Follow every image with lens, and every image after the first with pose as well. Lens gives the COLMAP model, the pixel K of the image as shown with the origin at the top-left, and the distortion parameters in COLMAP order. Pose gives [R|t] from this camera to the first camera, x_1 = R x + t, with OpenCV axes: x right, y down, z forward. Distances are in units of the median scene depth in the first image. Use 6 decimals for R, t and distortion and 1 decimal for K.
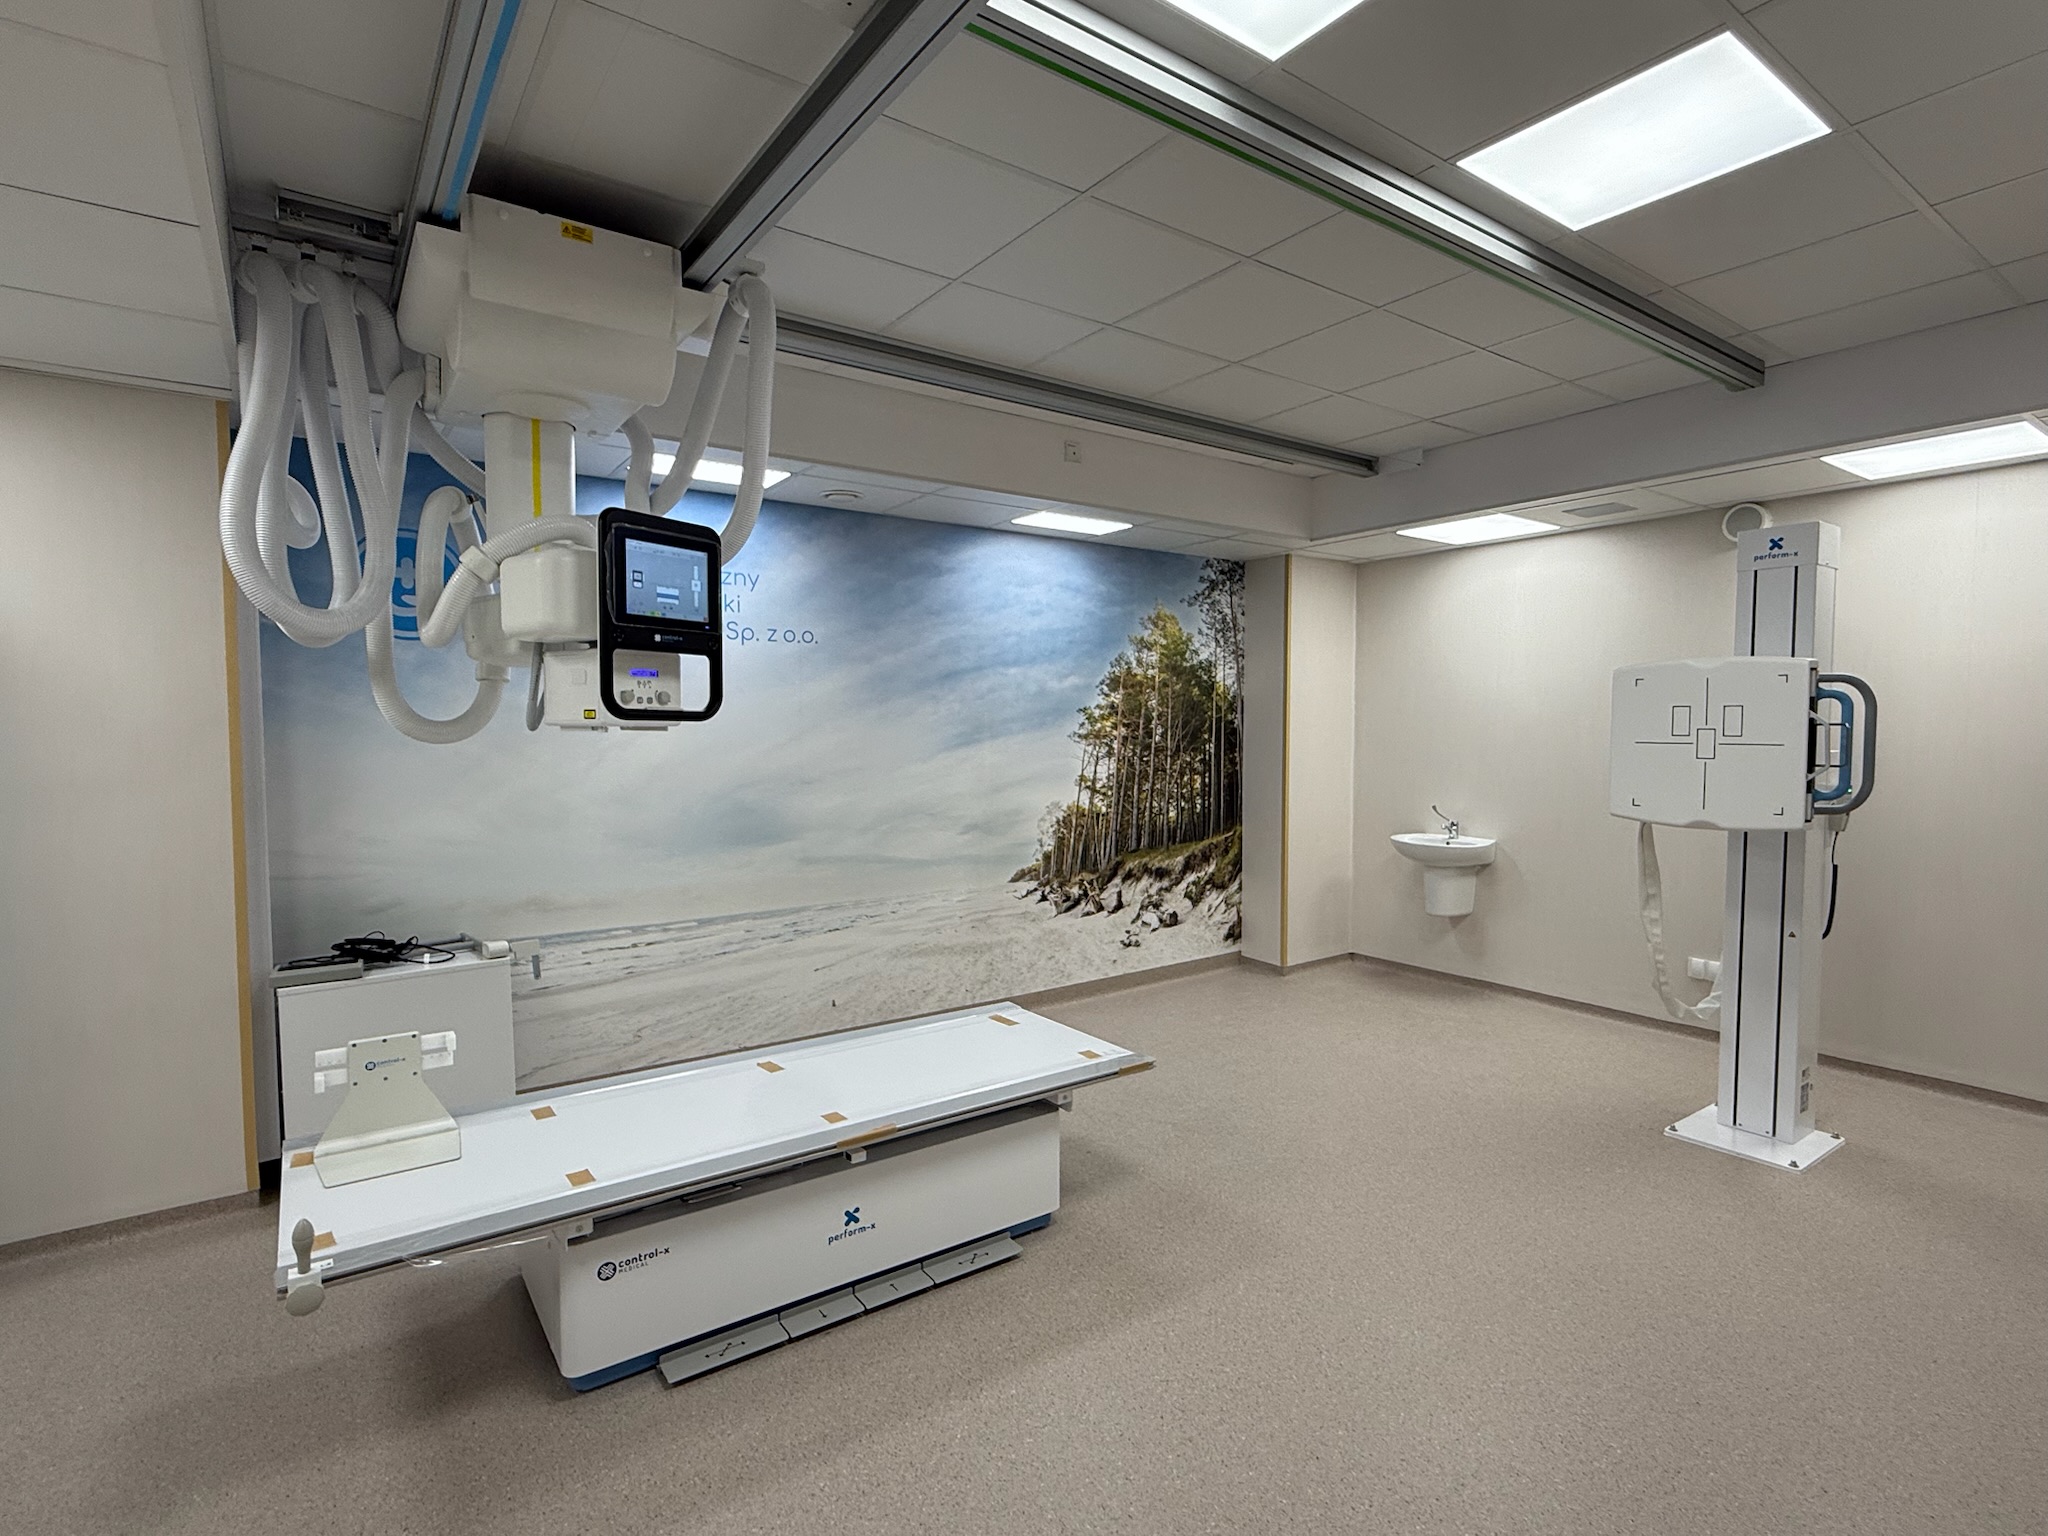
lens RADIAL K [[1013.9, 0, 1022.4], [0, 1013.9, 770.0], [0, 0, 1]] dist [-0.000103, -0.001972]
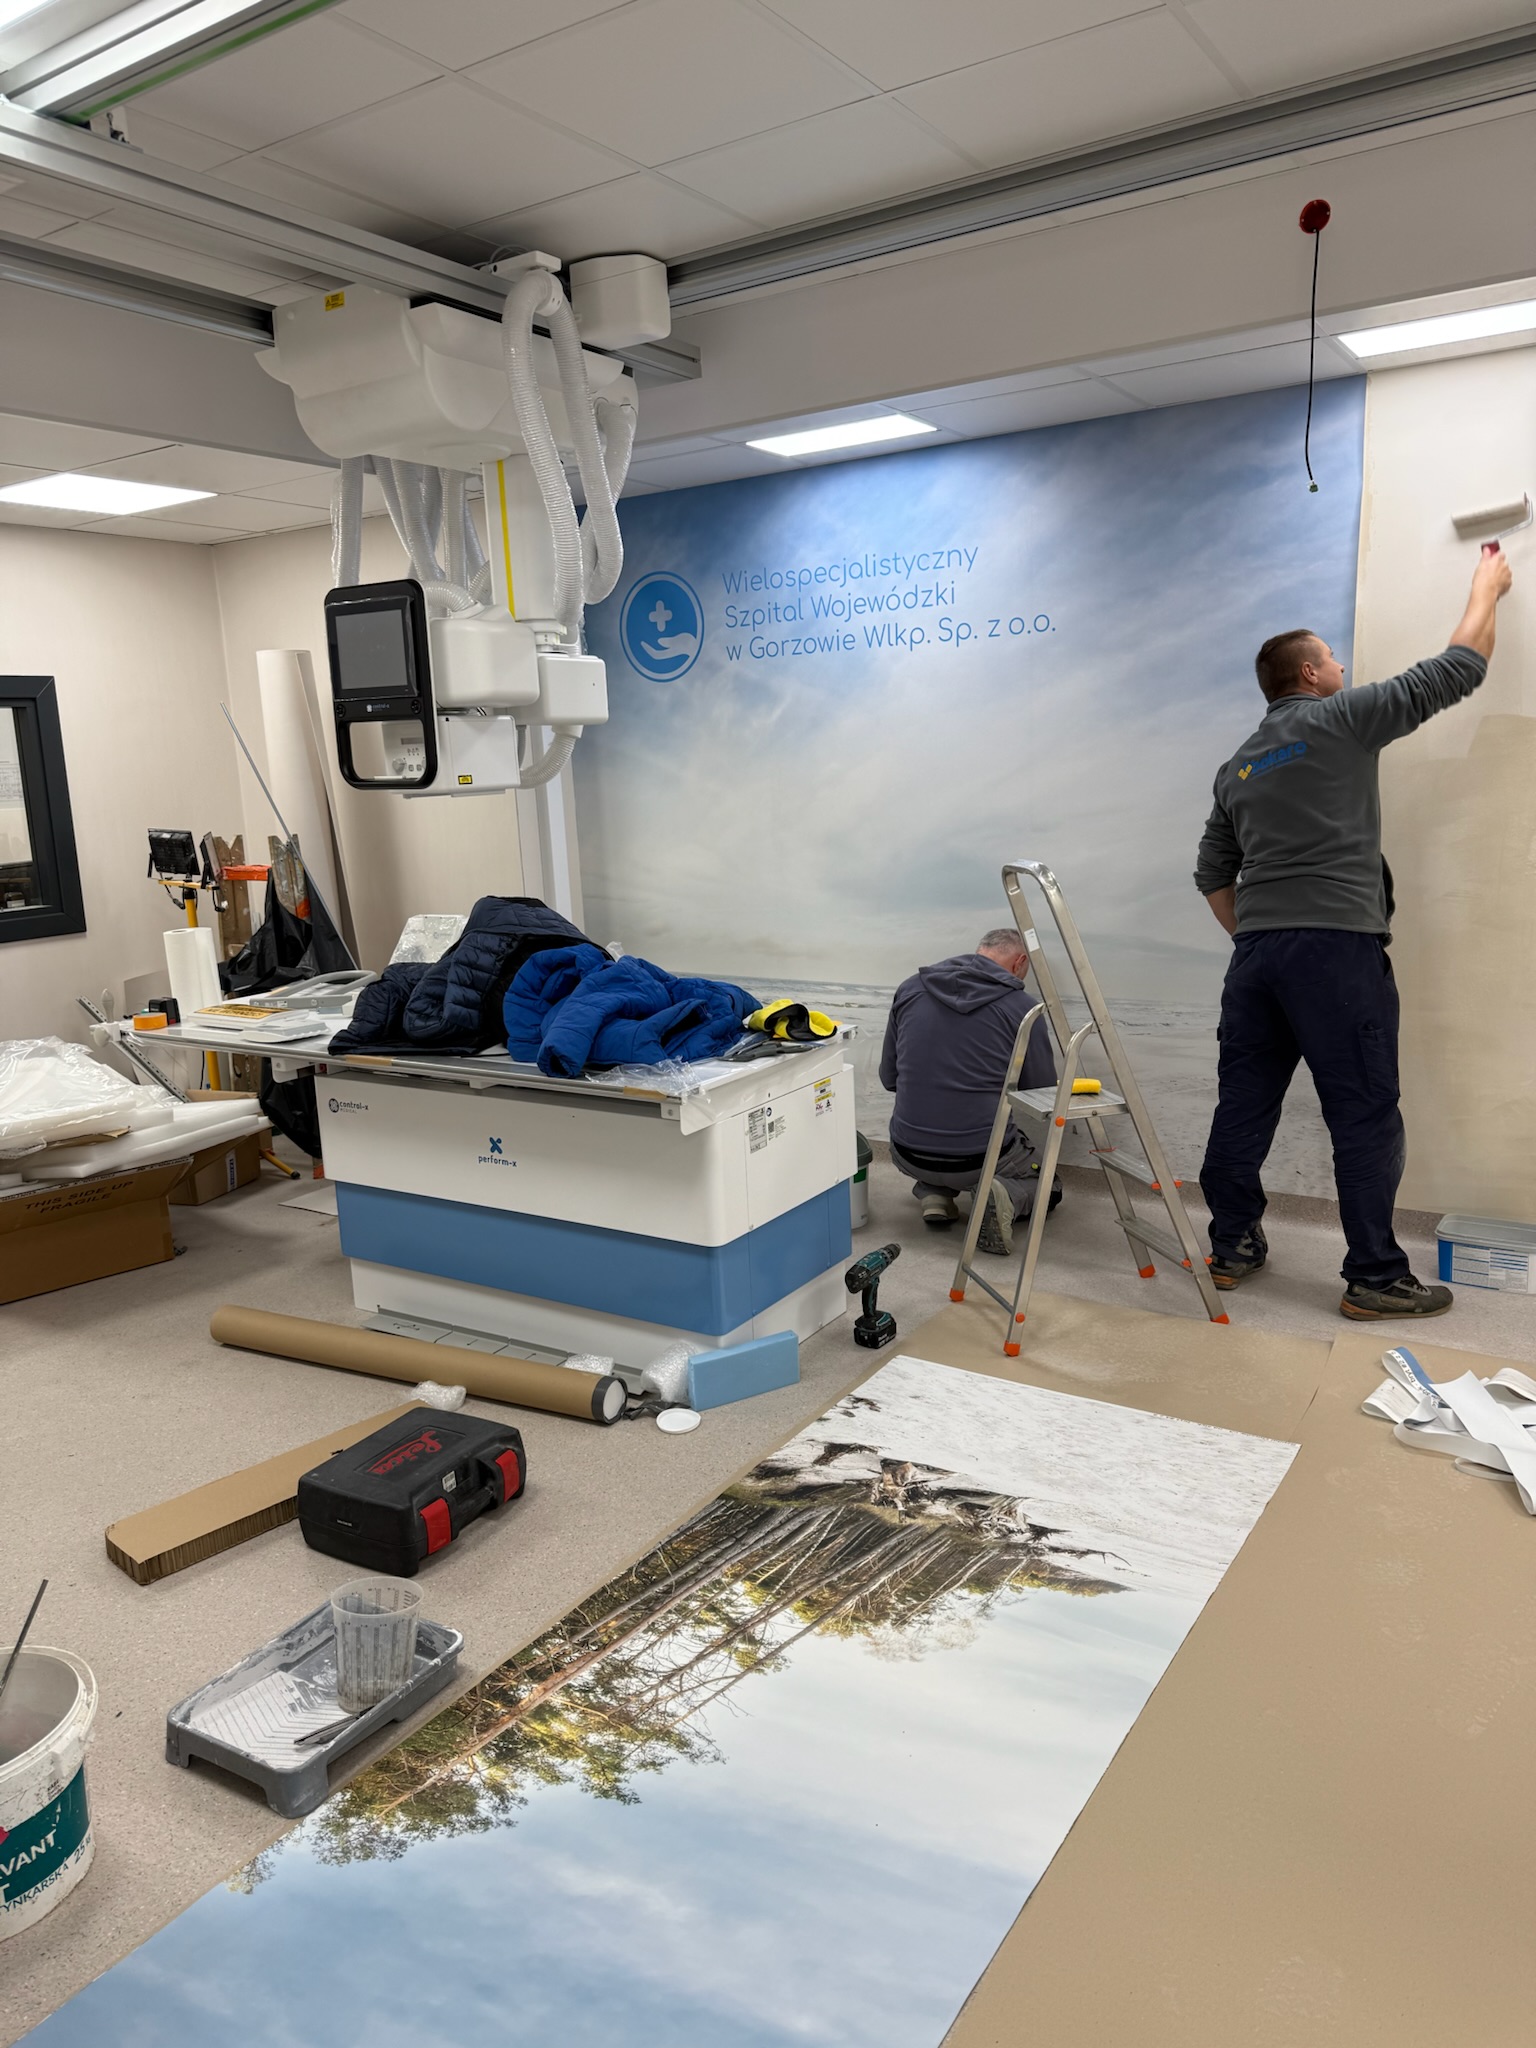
lens RADIAL K [[1407.5, 0, 785.6], [0, 1407.5, 1059.3], [0, 0, 1]] dist [0.062563, -0.053834]
pose [[0.384834, 0.178145, -0.905631, 0.587235], [-0.000230, 0.981215, 0.192915, -0.017801], [0.922986, -0.074032, 0.377646, 0.361820]]
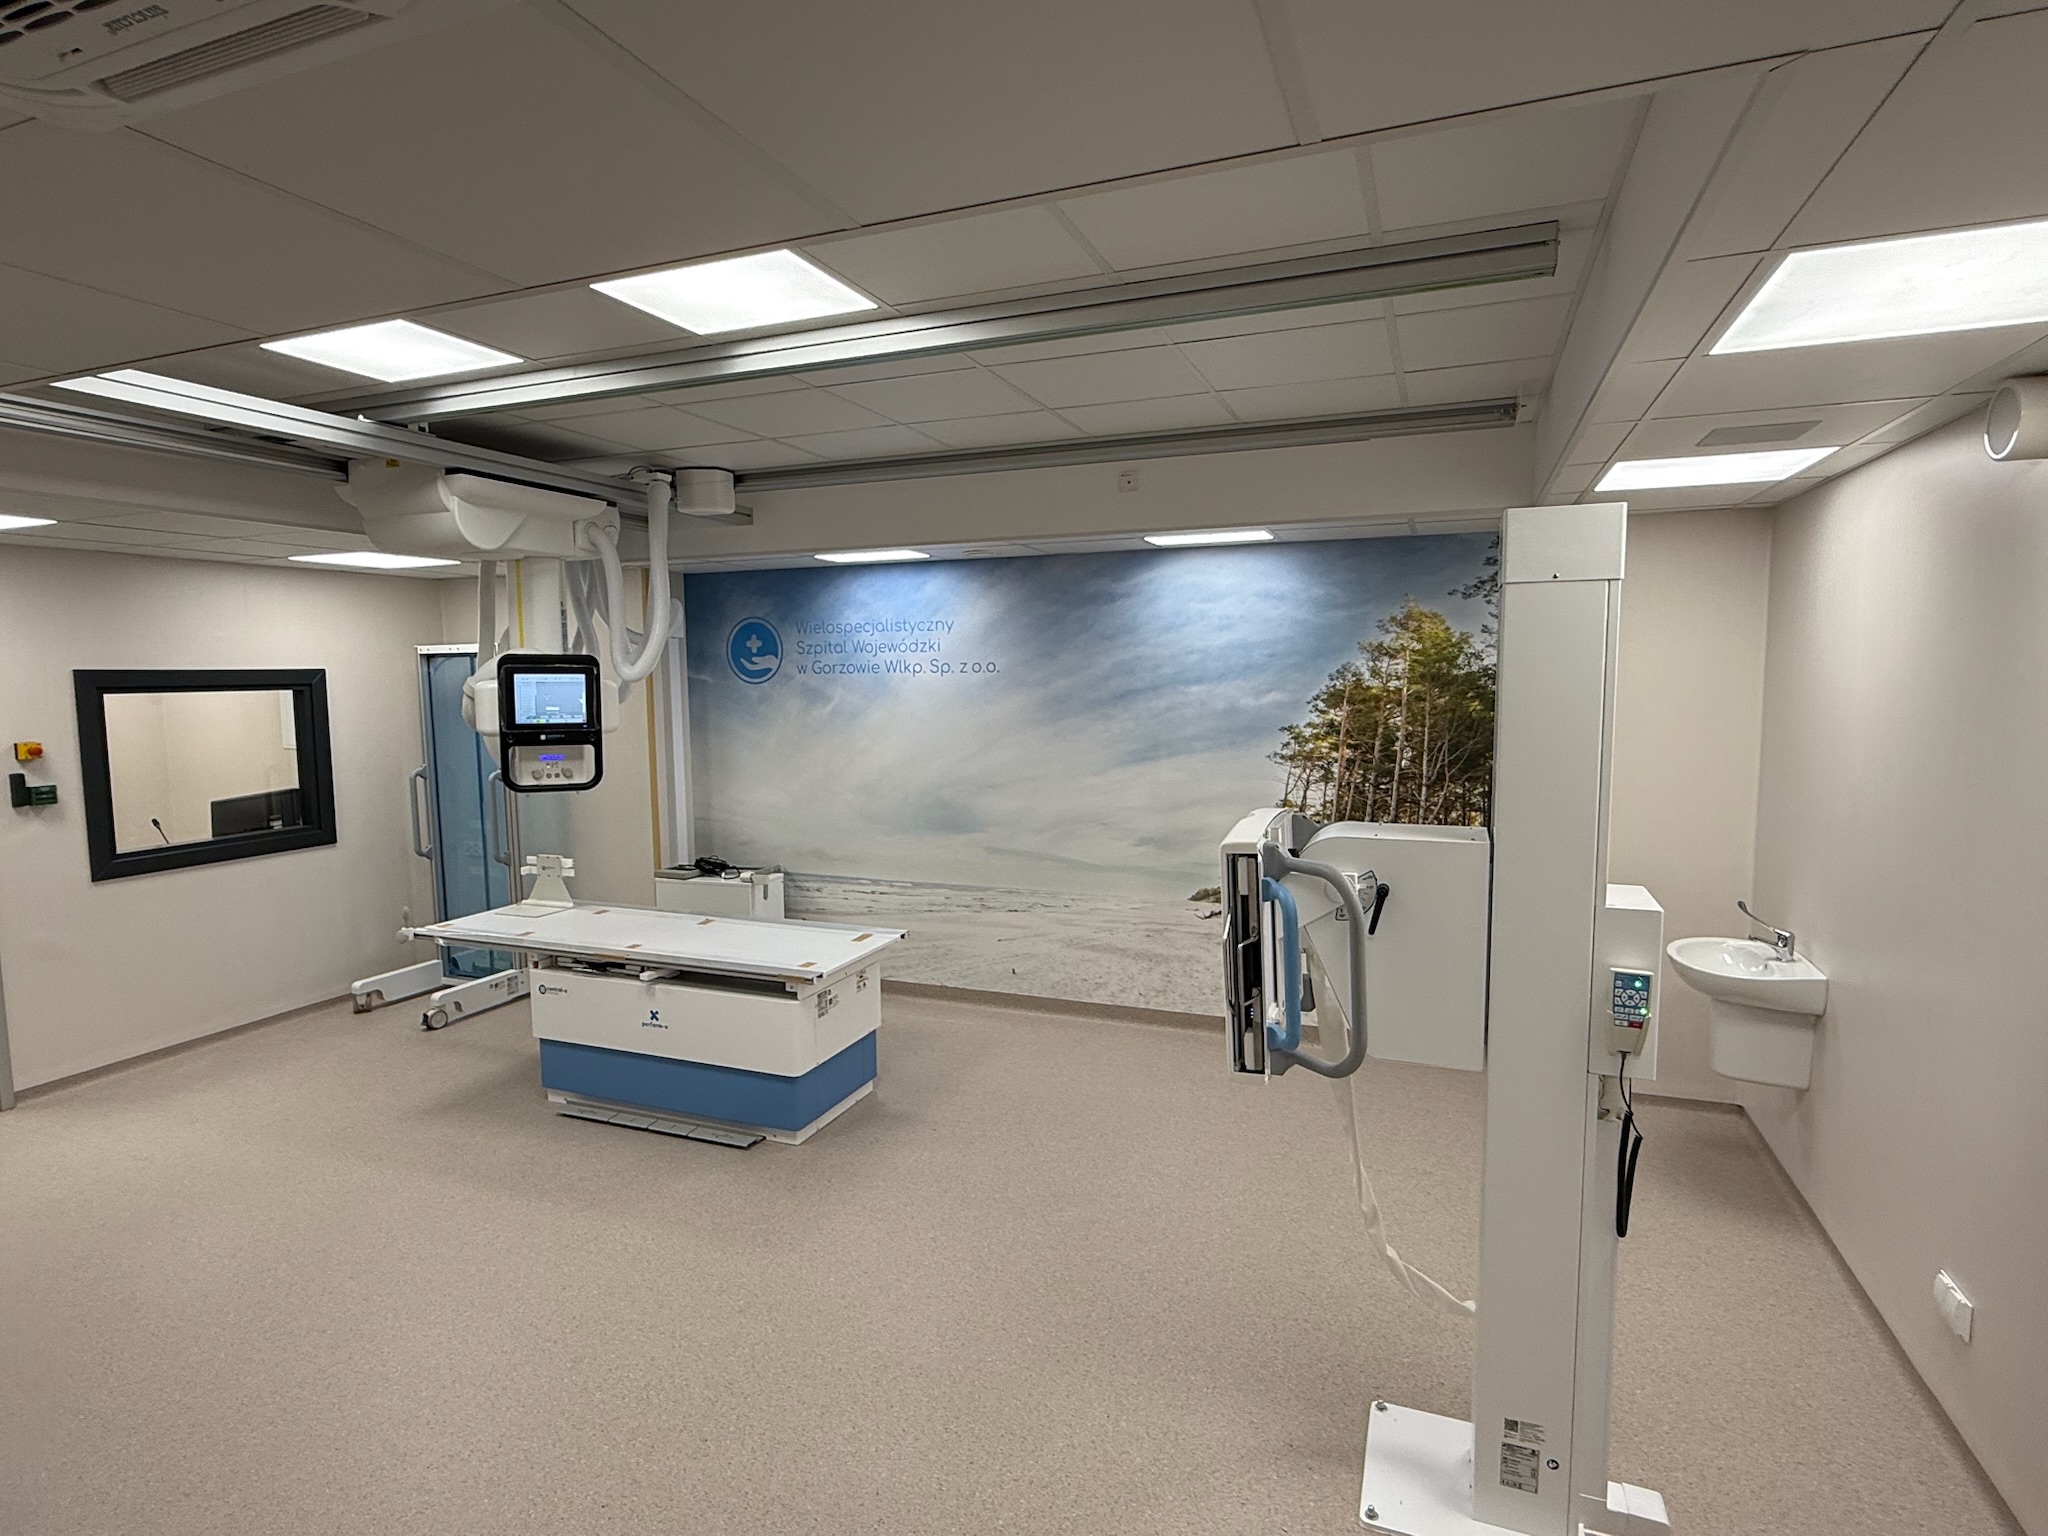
lens RADIAL K [[1078.1, 0, 1023.9], [0, 1078.1, 765.9], [0, 0, 1]] dist [-0.000025, -0.000349]
pose [[0.543108, 0.072567, -0.836521, 0.763282], [-0.028500, 0.997278, 0.068008, -0.087064], [0.839179, -0.013095, 0.543698, 0.280293]]
